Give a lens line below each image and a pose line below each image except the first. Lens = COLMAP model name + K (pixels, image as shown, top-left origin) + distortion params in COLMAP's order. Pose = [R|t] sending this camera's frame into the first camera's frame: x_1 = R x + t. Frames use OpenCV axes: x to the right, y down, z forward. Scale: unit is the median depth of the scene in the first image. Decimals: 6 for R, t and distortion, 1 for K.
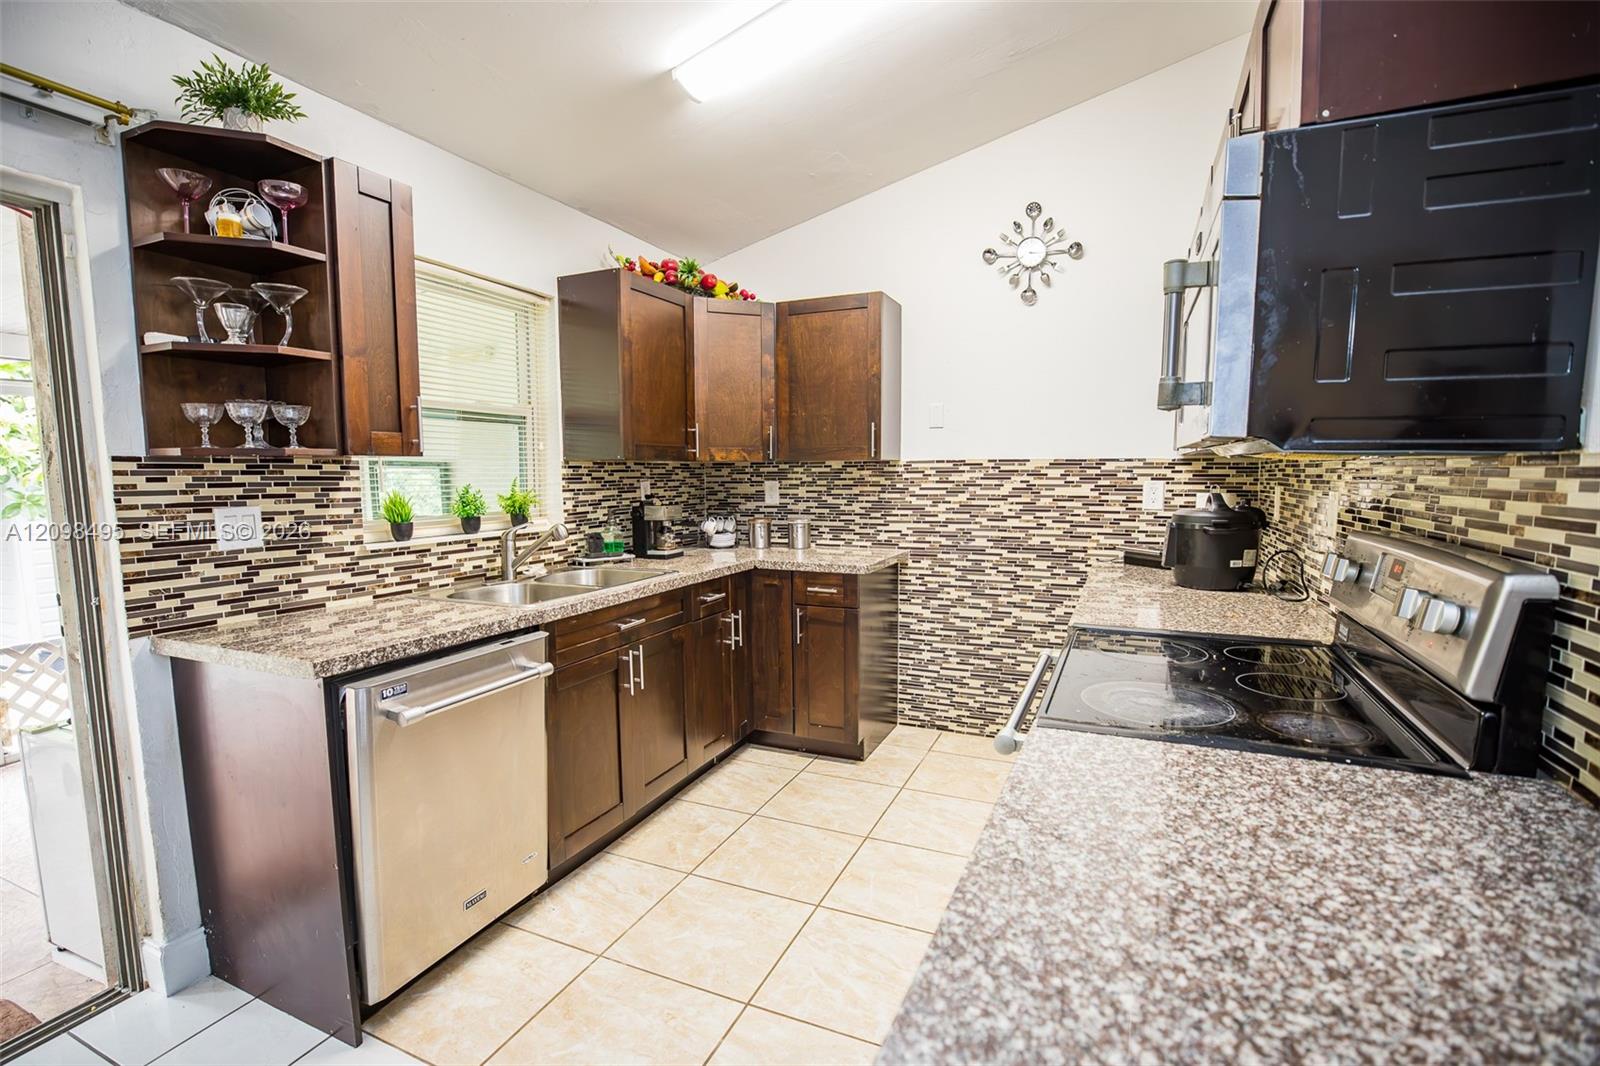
lens RADIAL K [[735.3, 0, 787.0], [0, 735.3, 539.8], [0, 0, 1]] dist [-0.039873, 0.010195]
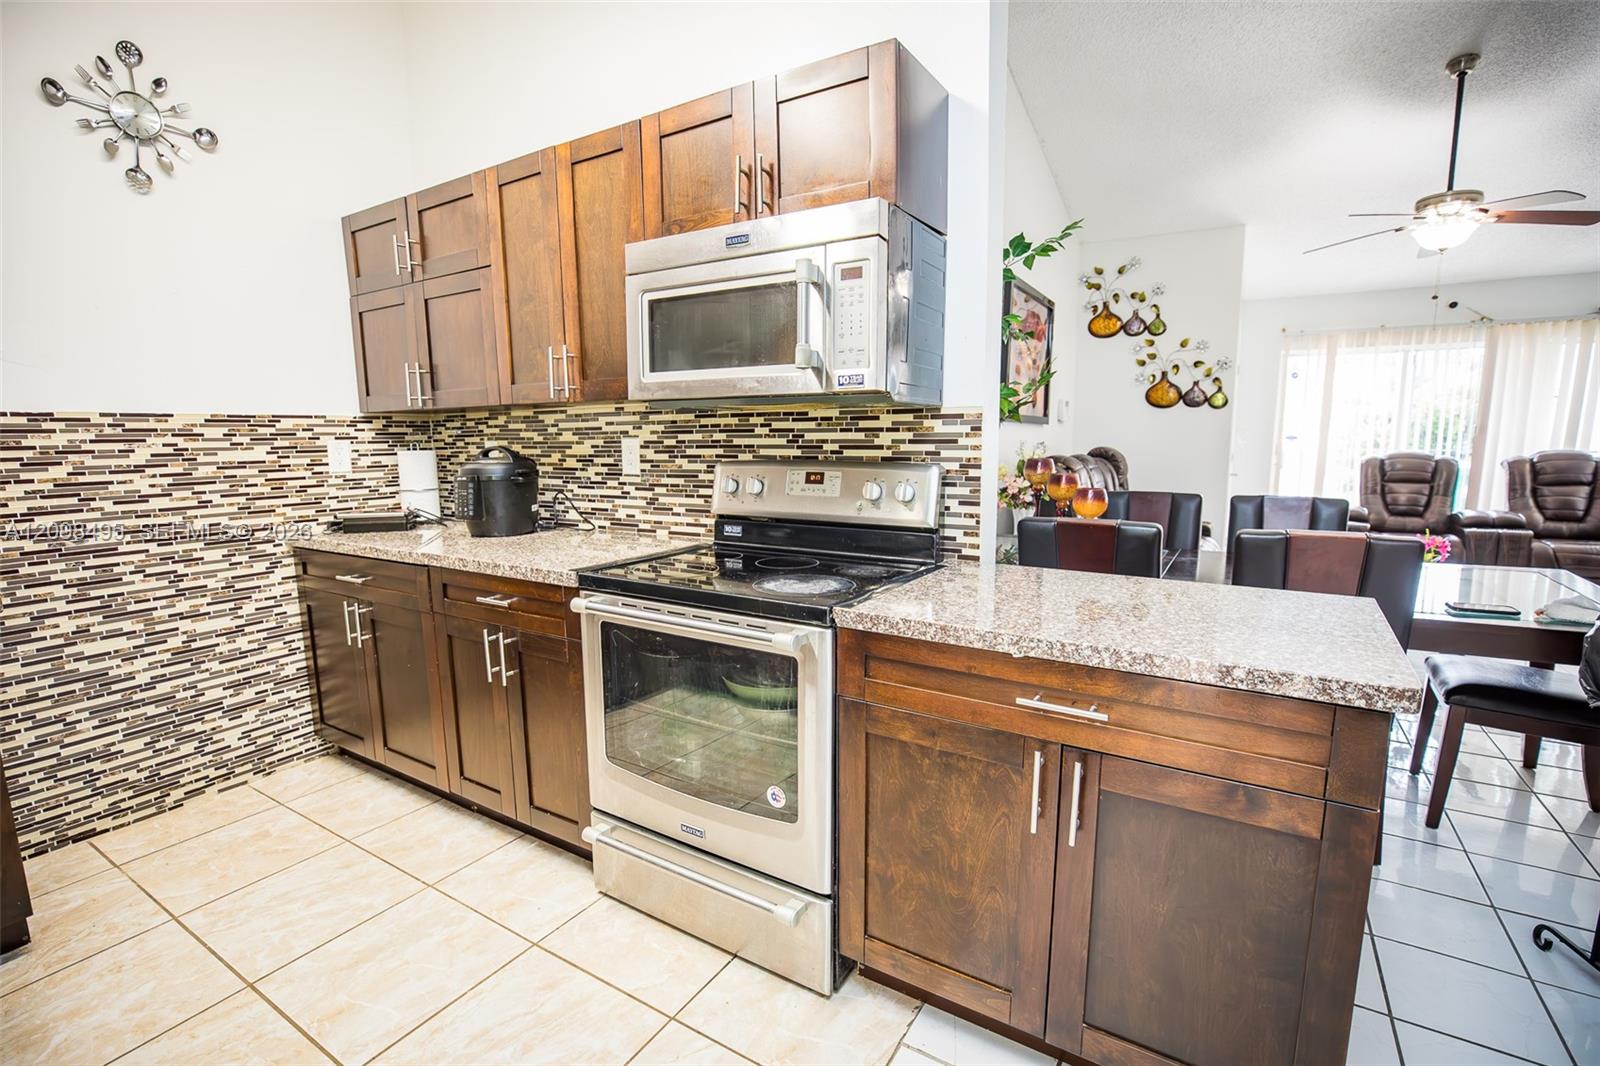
lens RADIAL K [[735.3, 0, 801.0], [0, 735.3, 544.9], [0, 0, 1]] dist [-0.039873, 0.010195]
pose [[0.116703, -0.142438, 0.982900, -0.346151], [0.101645, 0.986178, 0.130845, -0.012822], [-0.987952, 0.084637, 0.129568, 0.338016]]
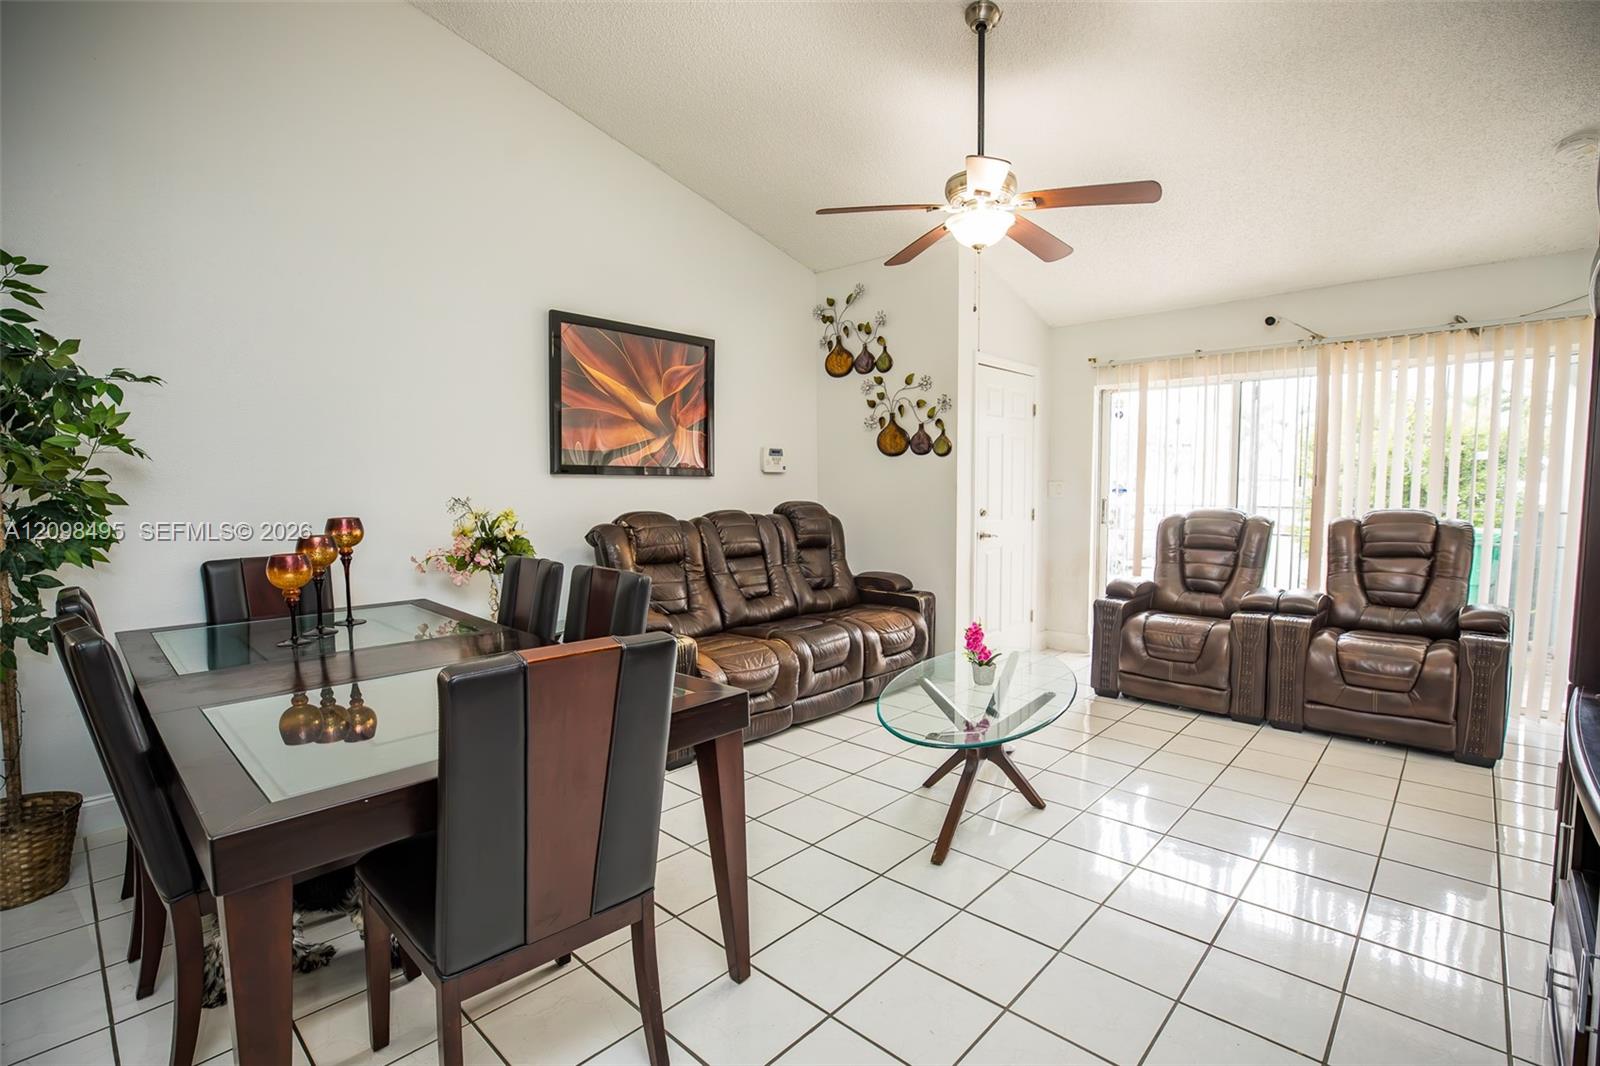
lens RADIAL K [[735.3, 0, 811.9], [0, 735.3, 539.3], [0, 0, 1]] dist [-0.039873, 0.010195]
pose [[0.303317, -0.069104, 0.950381, 0.086103], [0.092626, 0.994782, 0.042770, 0.081197], [-0.948377, 0.075057, 0.308135, -0.744137]]
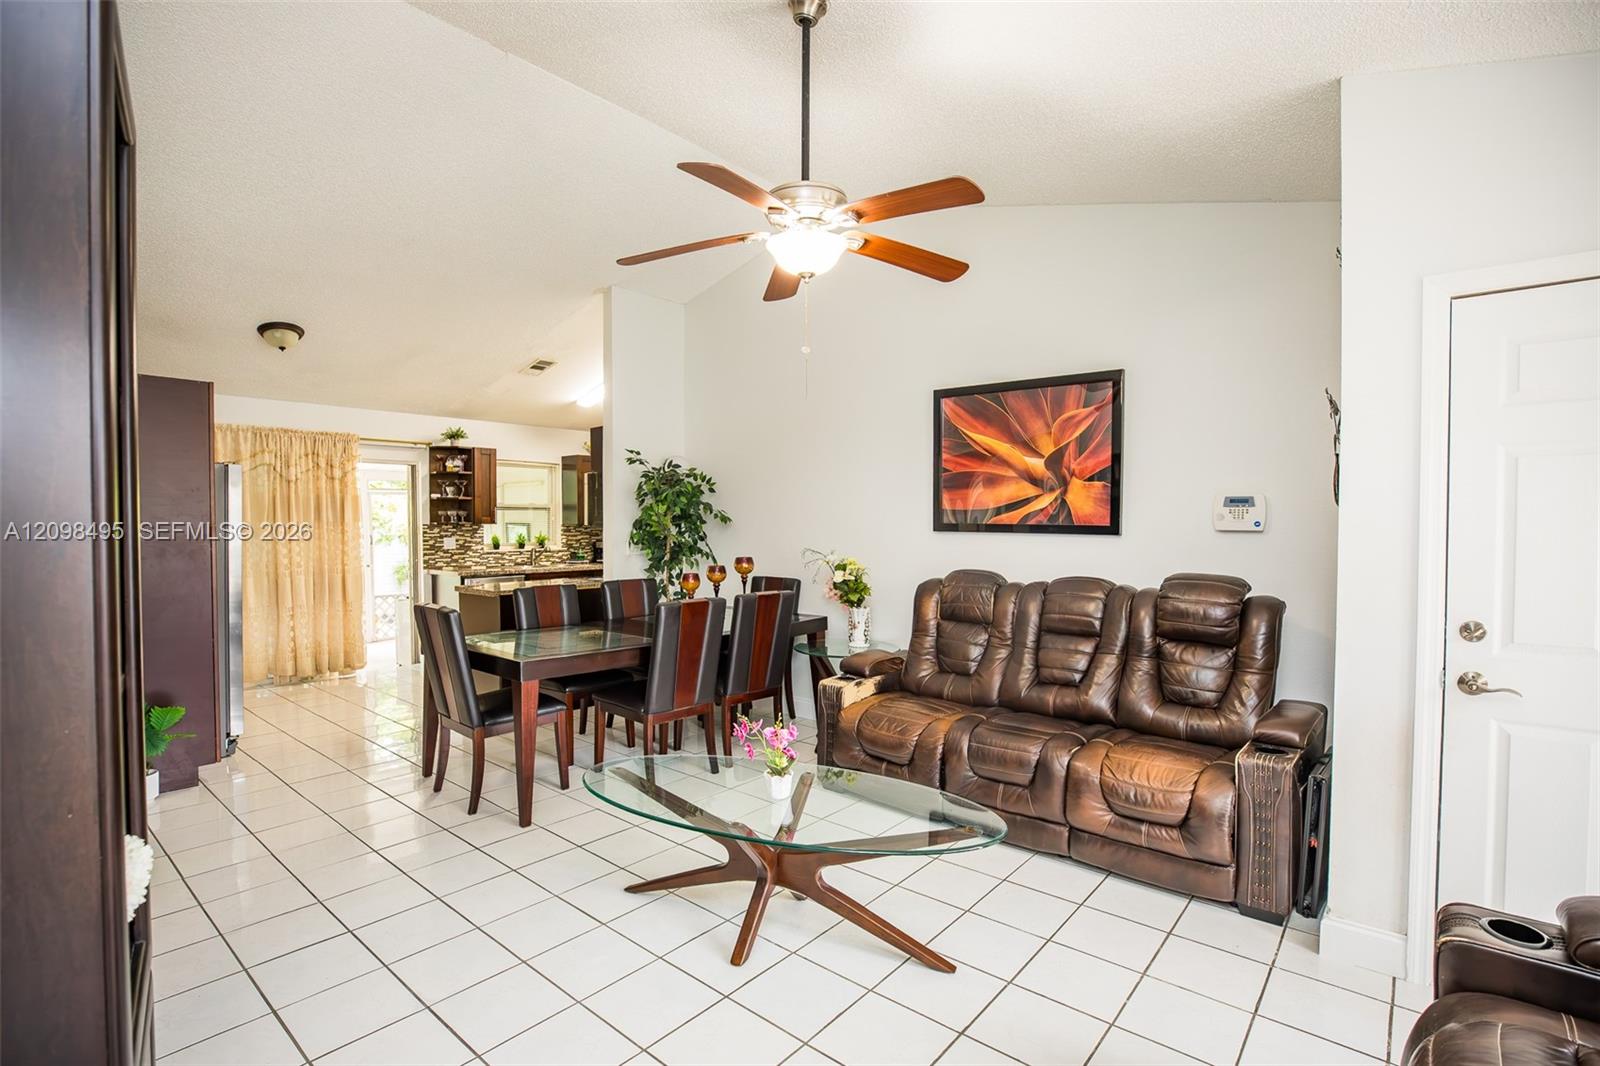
lens RADIAL K [[735.3, 0, 794.3], [0, 735.3, 533.9], [0, 0, 1]] dist [-0.039873, 0.010195]
pose [[0.966988, 0.010665, -0.254598, 1.232477], [-0.030565, 0.996765, -0.074335, 0.103530], [0.252981, 0.079663, 0.964186, -1.403018]]
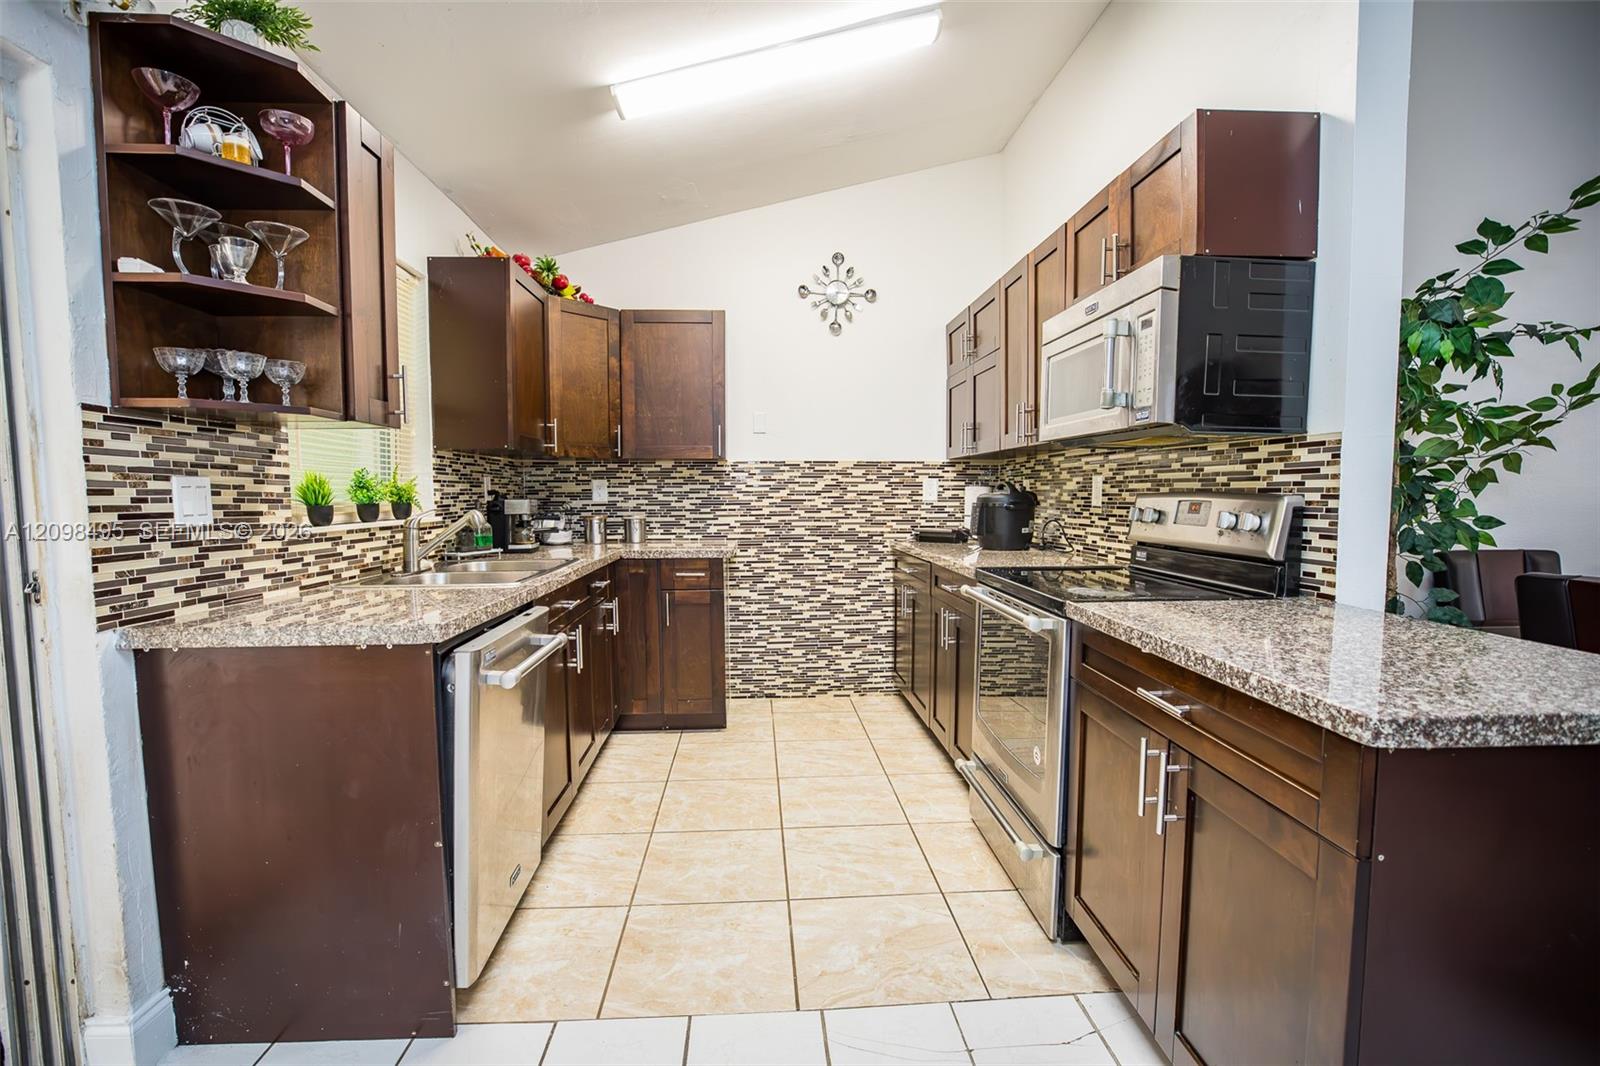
lens RADIAL K [[735.3, 0, 789.2], [0, 735.3, 540.2], [0, 0, 1]] dist [-0.039873, 0.010195]
pose [[0.884752, -0.025642, 0.465356, -0.345992], [0.039957, 0.998982, -0.020922, 0.048020], [-0.464346, 0.037105, 0.884876, -0.041702]]
